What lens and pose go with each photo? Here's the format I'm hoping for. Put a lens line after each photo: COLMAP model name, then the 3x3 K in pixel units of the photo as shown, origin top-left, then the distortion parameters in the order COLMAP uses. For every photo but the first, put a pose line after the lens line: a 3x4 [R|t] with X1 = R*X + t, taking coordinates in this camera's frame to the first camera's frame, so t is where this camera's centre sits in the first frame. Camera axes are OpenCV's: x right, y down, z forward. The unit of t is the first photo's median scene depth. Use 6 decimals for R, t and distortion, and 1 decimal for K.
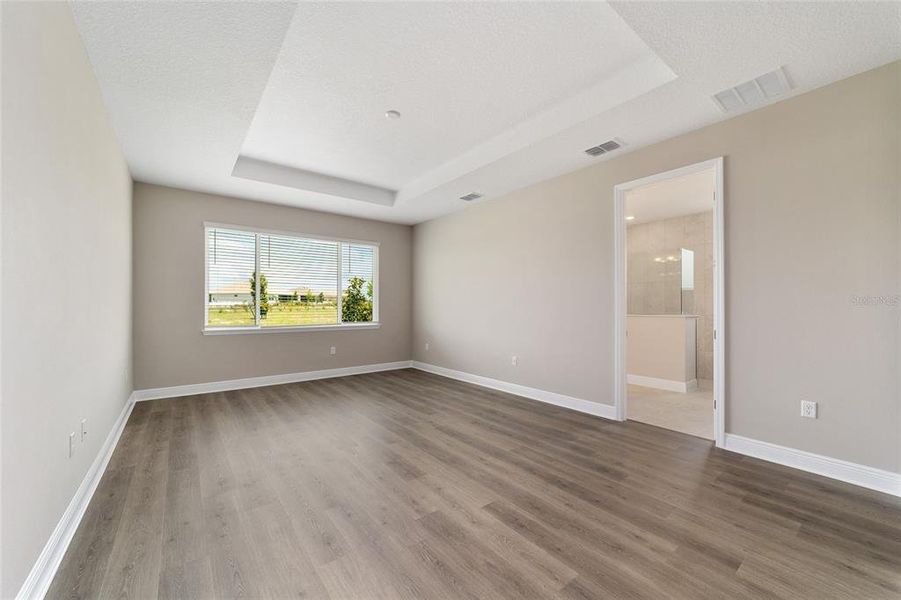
lens RADIAL K [[345.8, 0, 444.7], [0, 345.8, 300.7], [0, 0, 1]] dist [-0.005458, -0.000003]
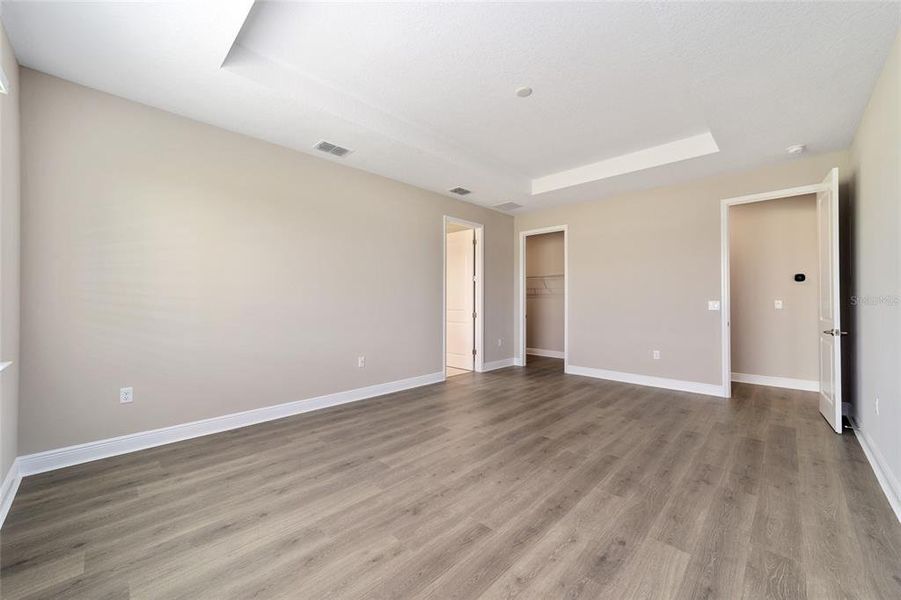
lens RADIAL K [[345.8, 0, 444.7], [0, 345.8, 300.7], [0, 0, 1]] dist [-0.005458, -0.000003]
pose [[-0.128350, 0.006202, 0.991710, -0.926144], [-0.016463, 0.999829, -0.008384, 0.028190], [-0.991592, -0.017403, -0.128226, 1.197205]]
